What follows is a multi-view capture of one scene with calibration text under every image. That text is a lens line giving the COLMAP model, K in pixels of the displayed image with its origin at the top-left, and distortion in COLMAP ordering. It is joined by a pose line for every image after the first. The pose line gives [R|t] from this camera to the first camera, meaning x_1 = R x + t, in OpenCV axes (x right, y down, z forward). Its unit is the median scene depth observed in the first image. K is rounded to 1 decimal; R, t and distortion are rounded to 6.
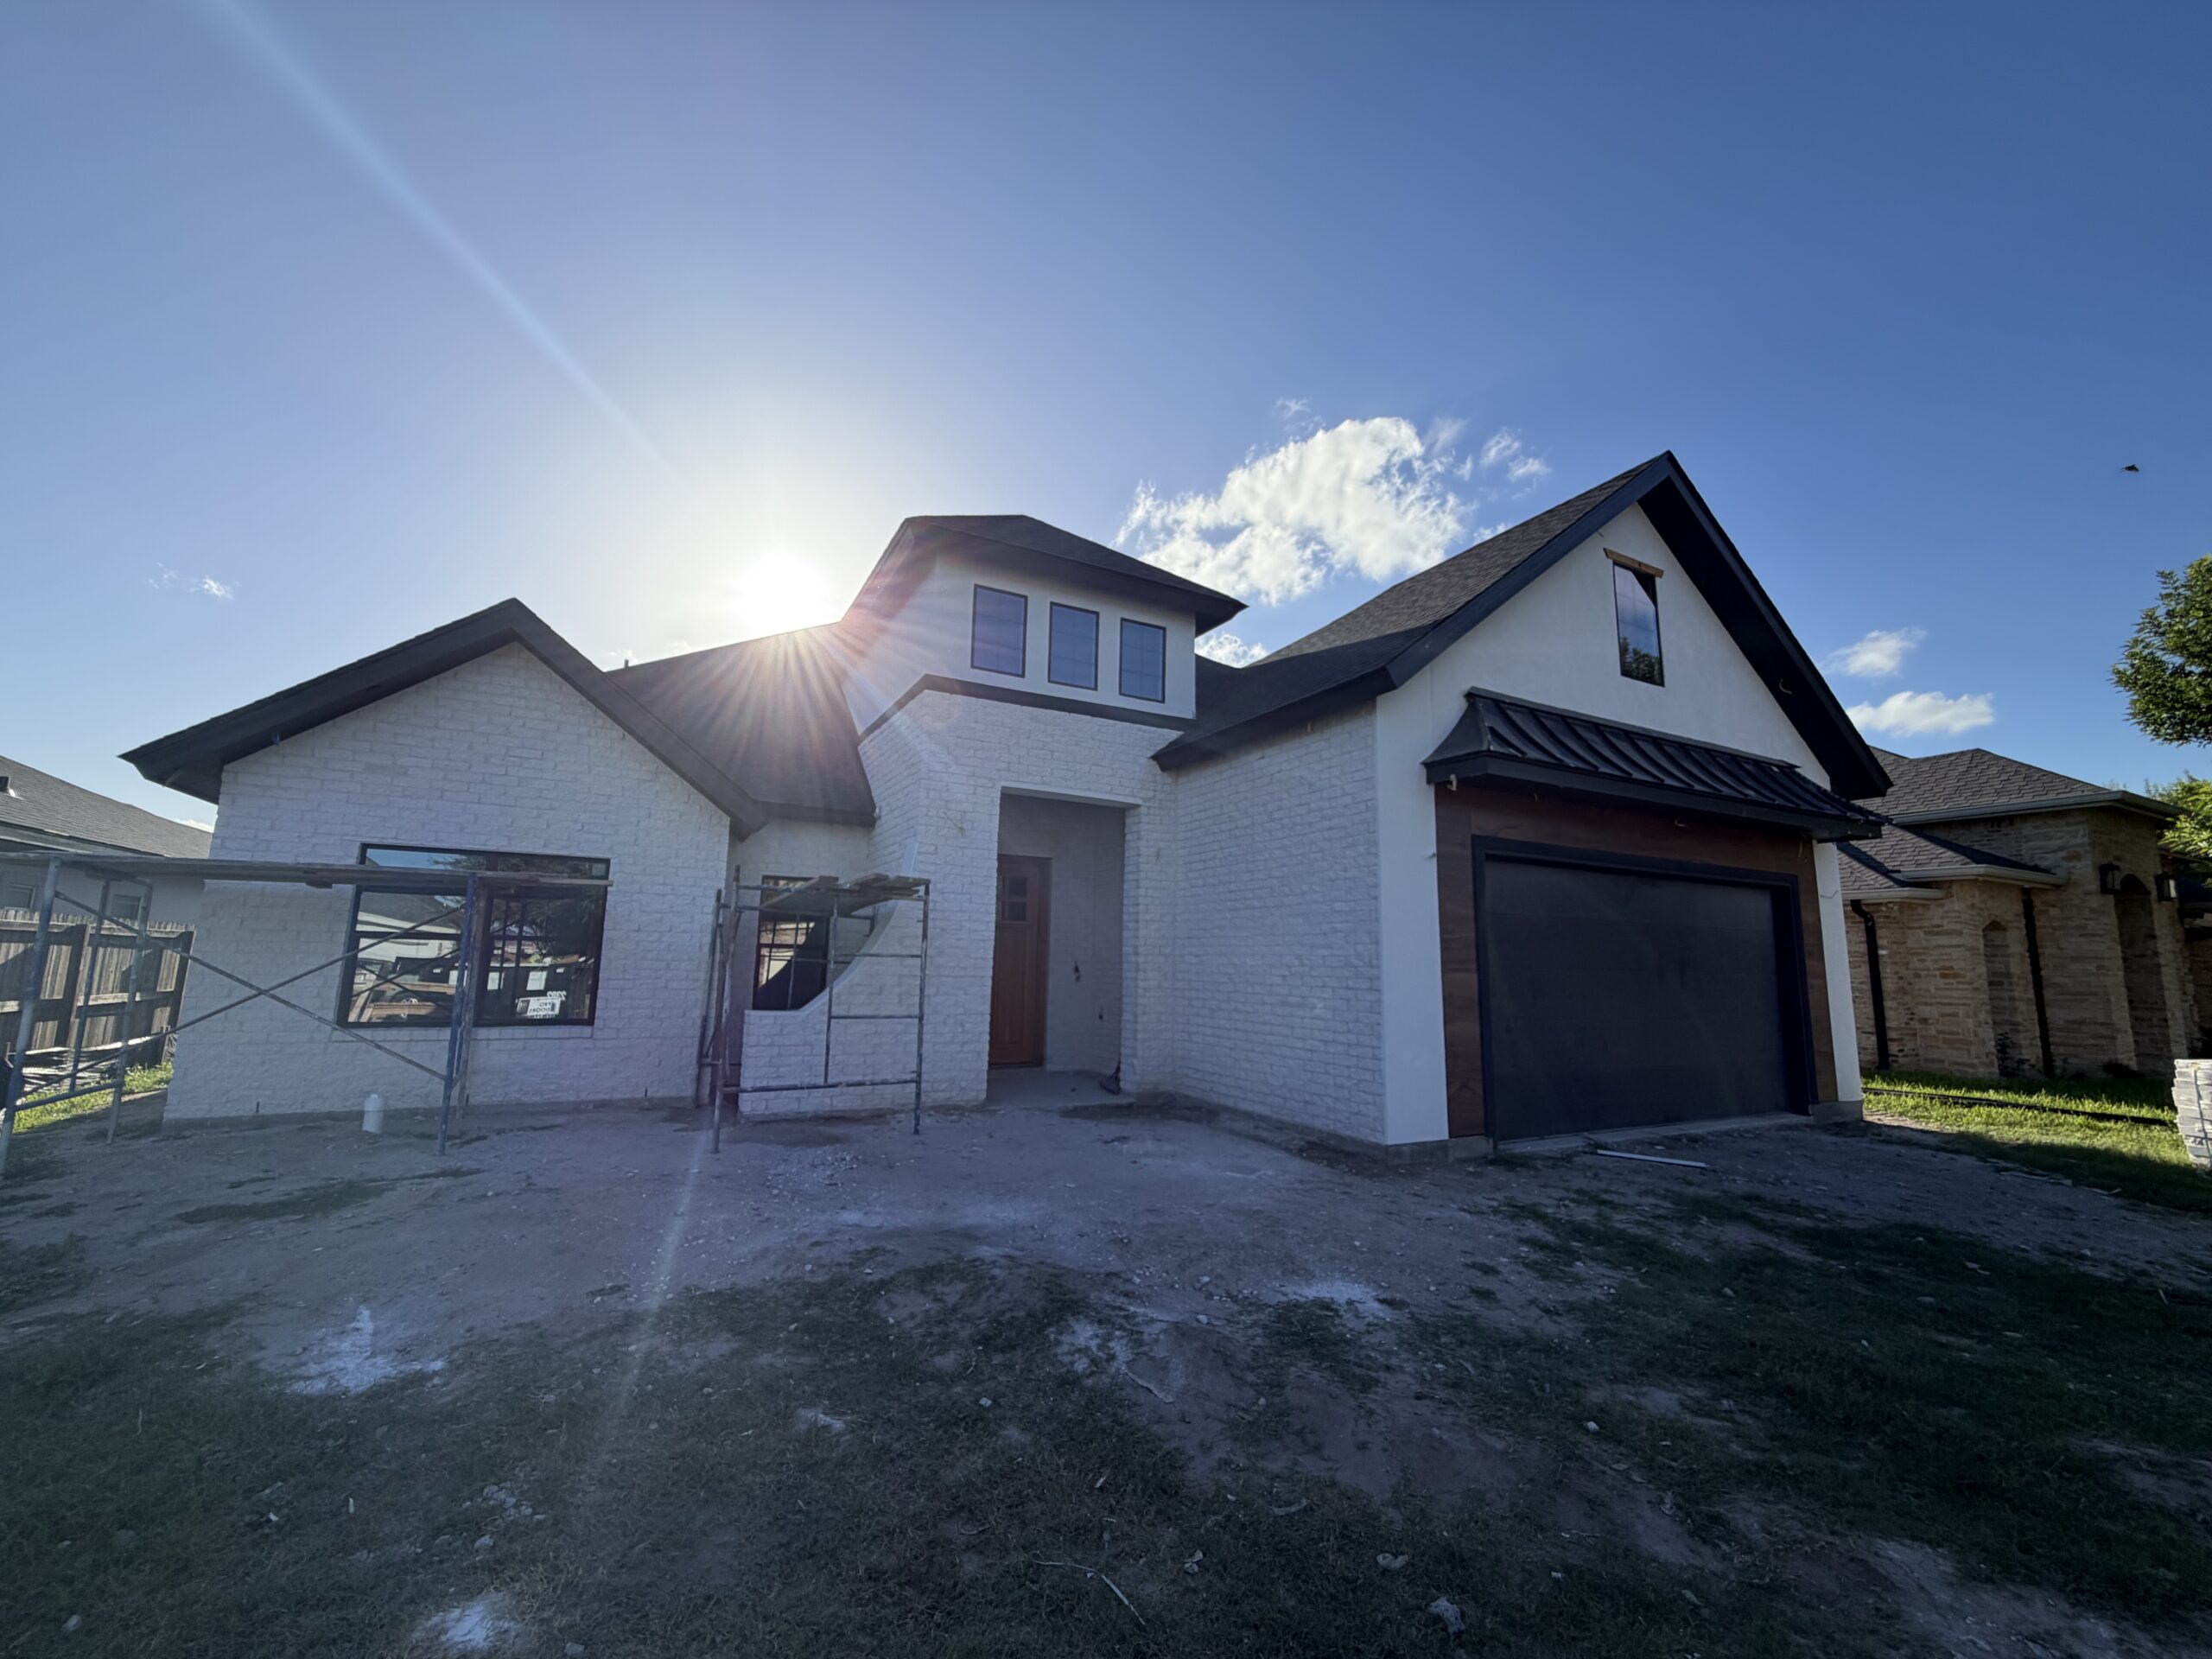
lens RADIAL K [[887.6, 0, 1106.0], [0, 887.6, 829.5], [0, 0, 1]] dist [0.000114, -0.000081]
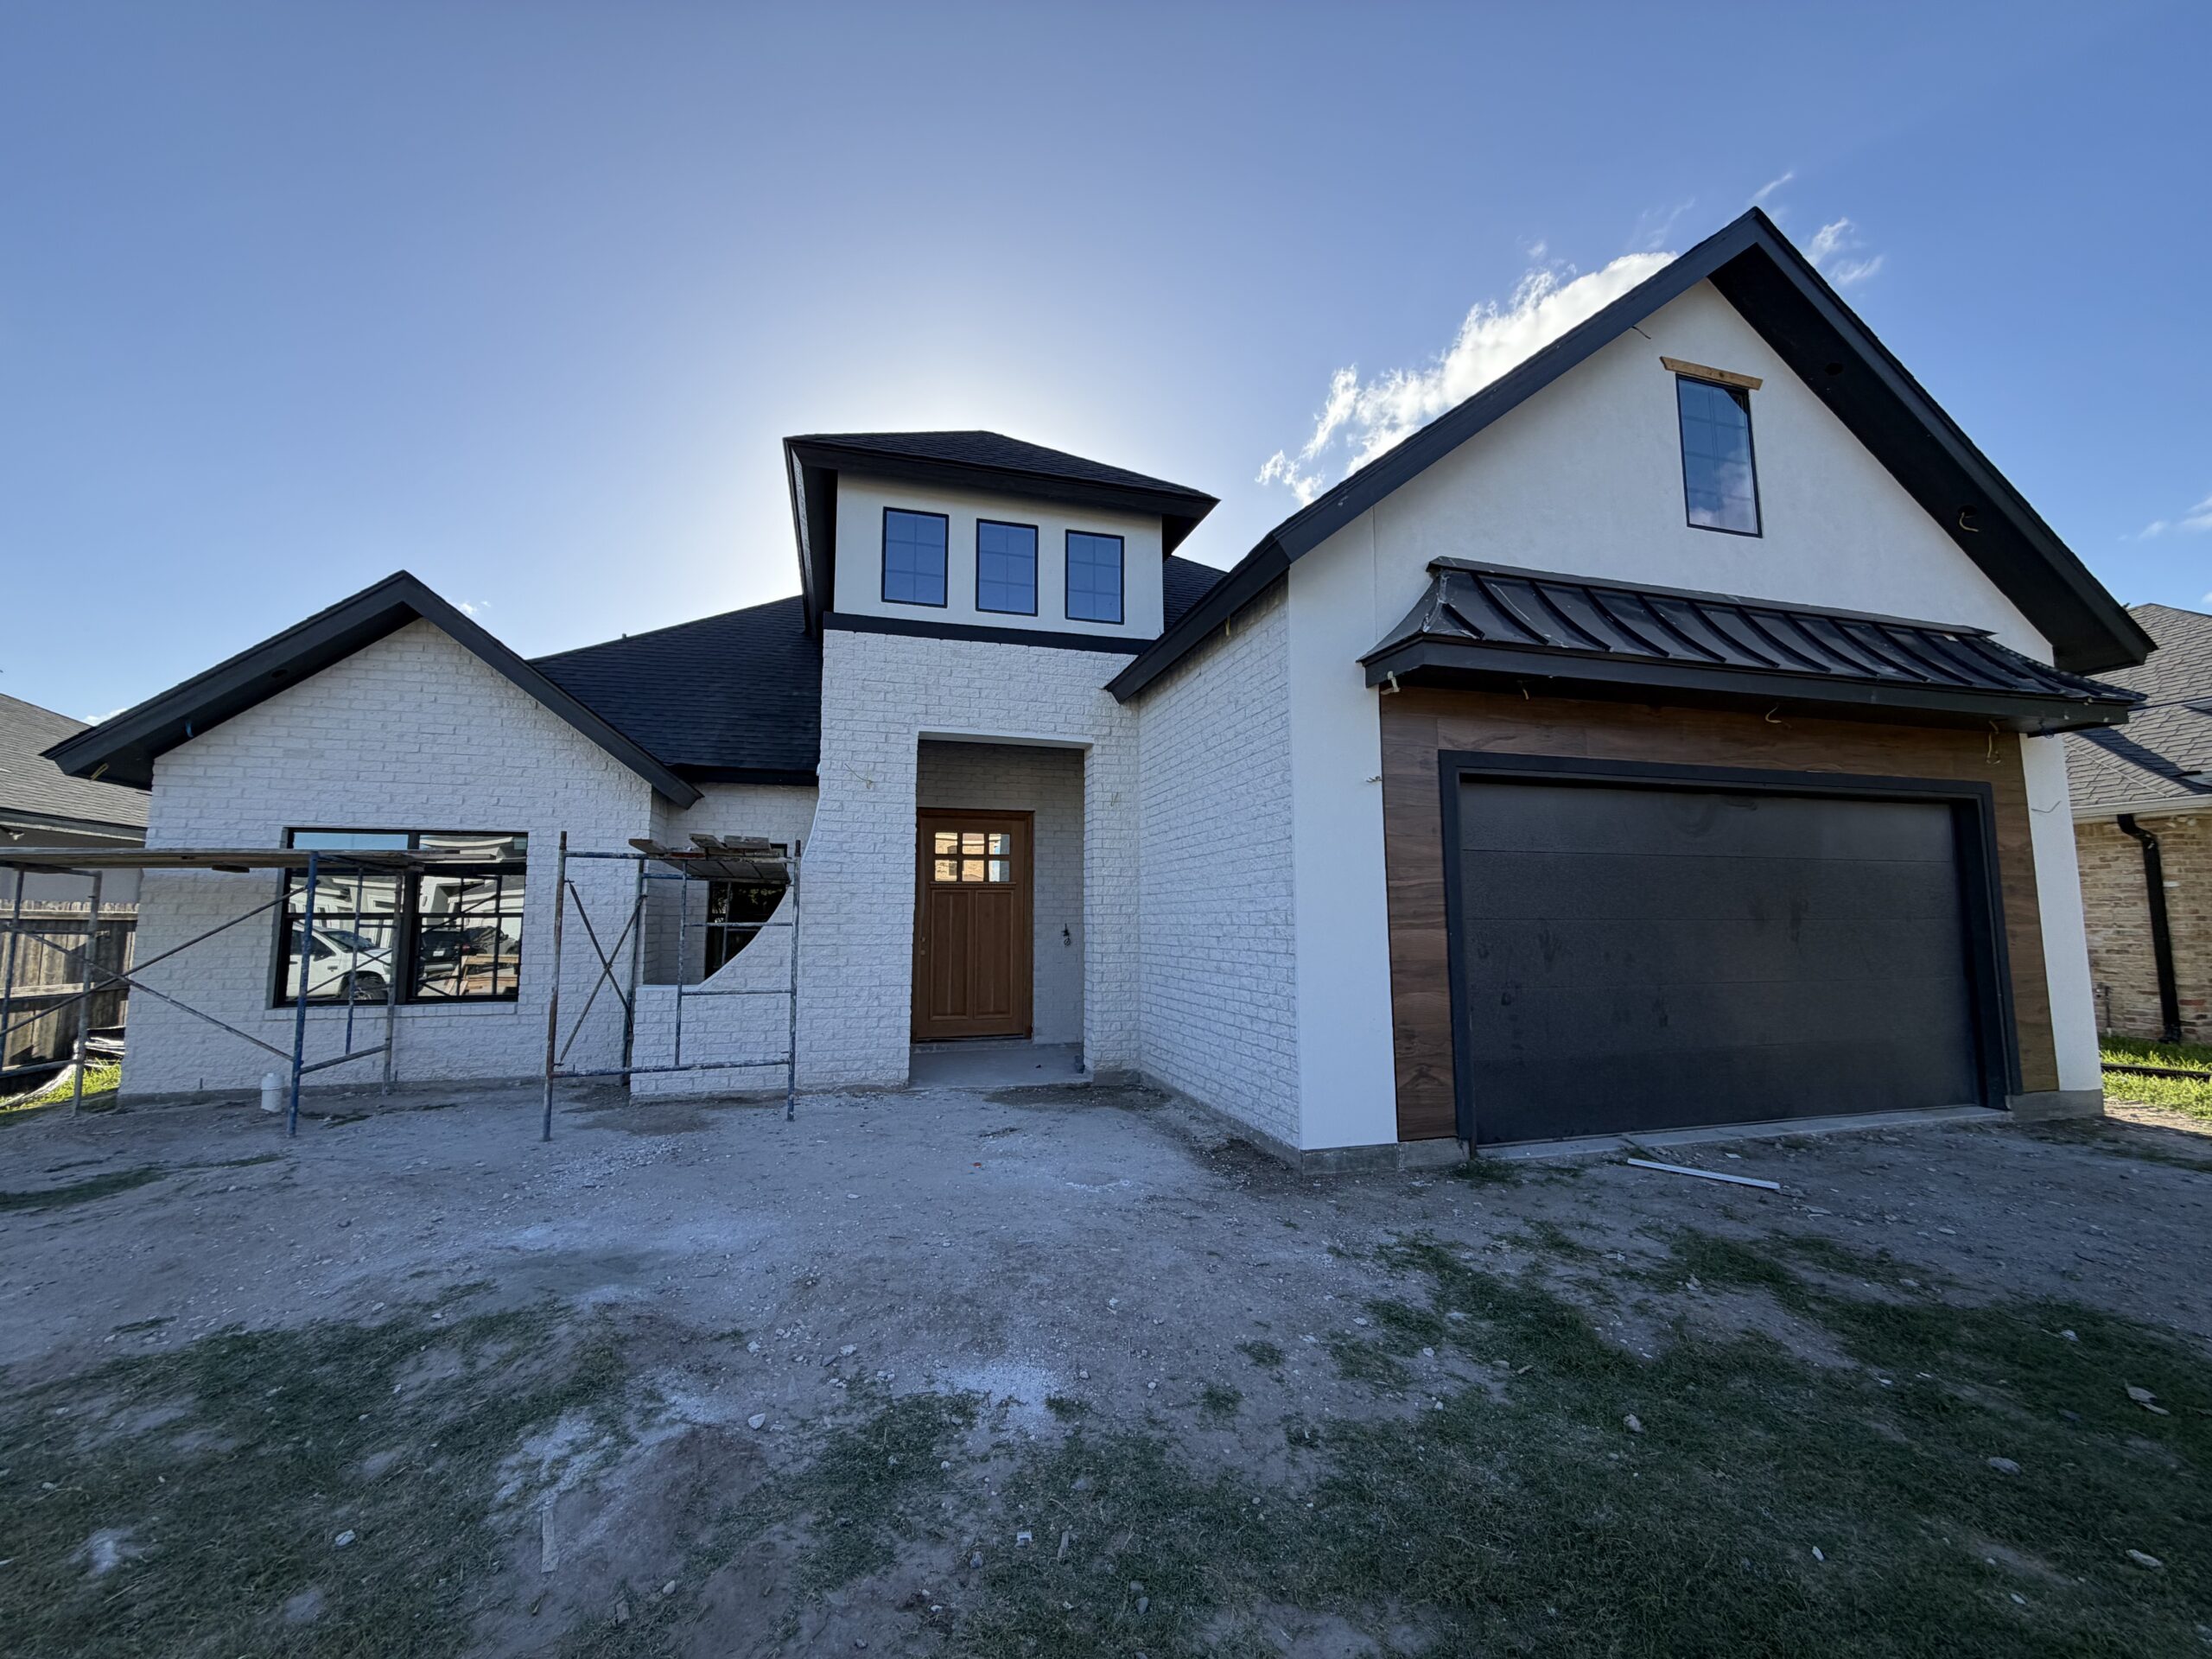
lens RADIAL K [[887.4, 0, 1100.5], [0, 887.4, 830.9], [0, 0, 1]] dist [0.000156, 0.000145]
pose [[0.978315, -0.044913, -0.202197, 0.283449], [0.054312, 0.997675, 0.041178, 0.028542], [0.199877, -0.051267, 0.978479, 0.190263]]
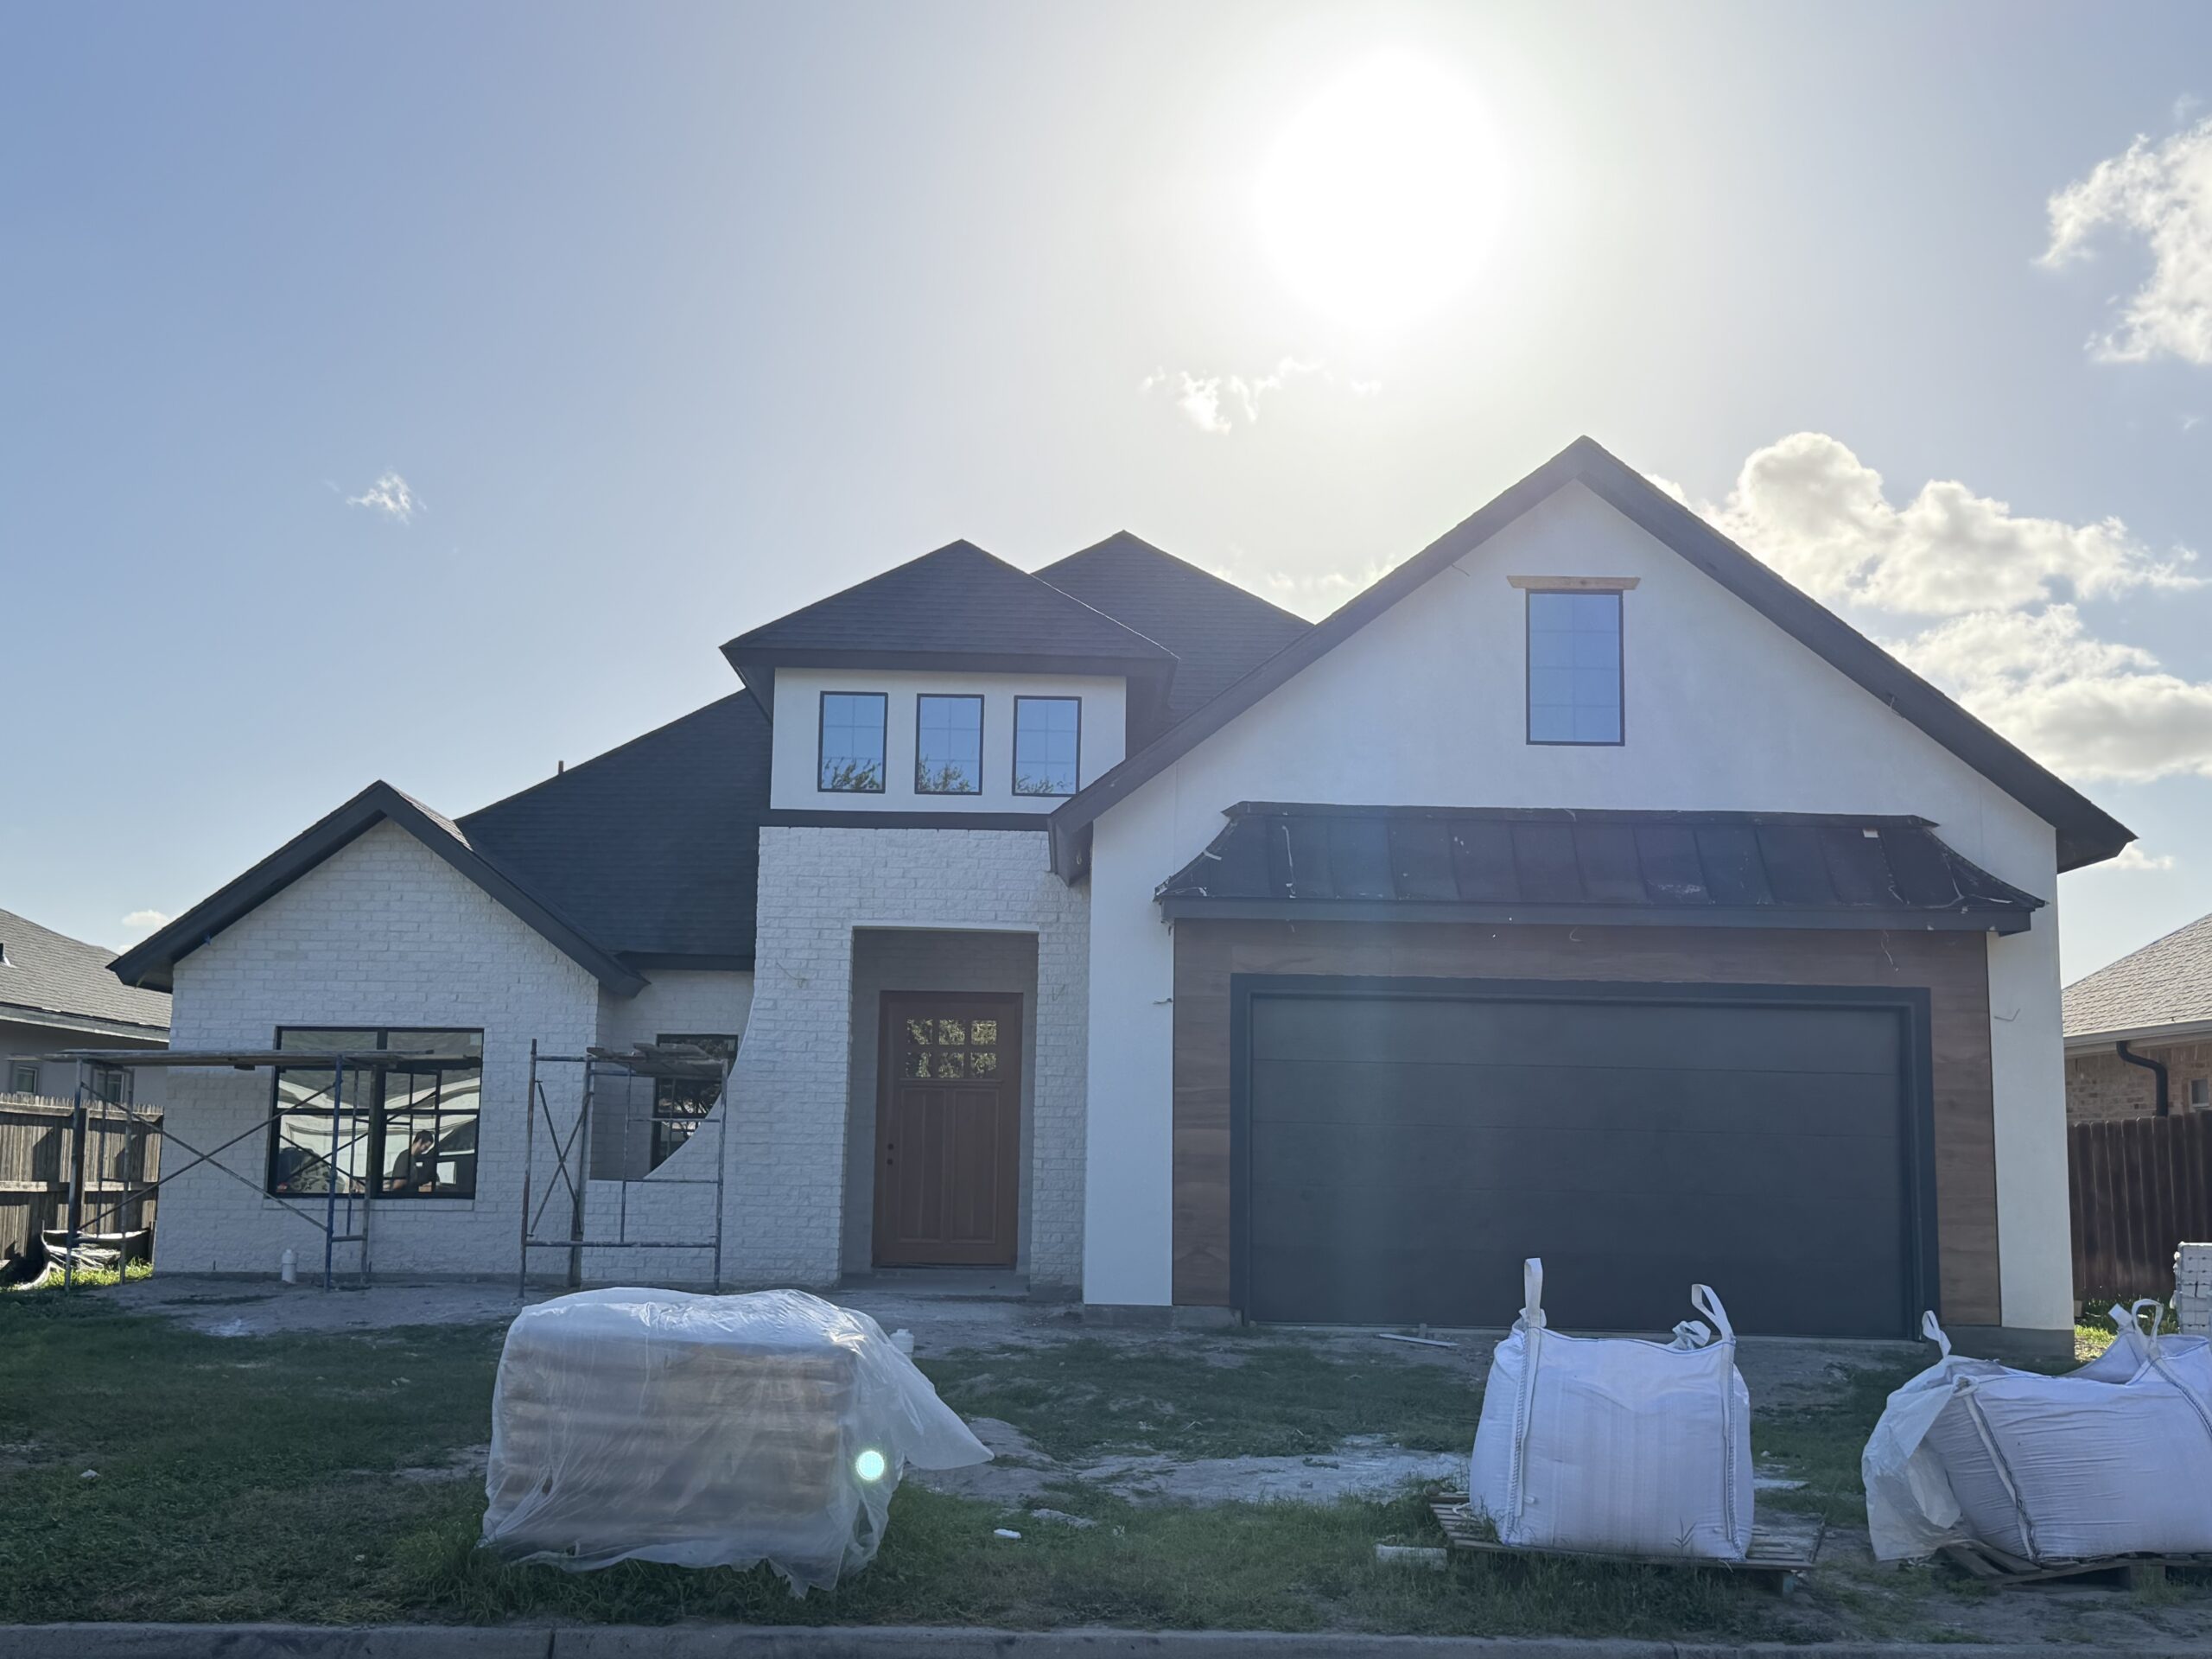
lens RADIAL K [[2571.6, 0, 1106.0], [0, 2571.6, 829.5], [0, 0, 1]] dist [0.198160, -0.349404]
pose [[0.892946, -0.064599, -0.445505, 1.483127], [0.070098, 0.997532, -0.004144, -0.138698], [0.444673, -0.027528, 0.895270, -1.380419]]
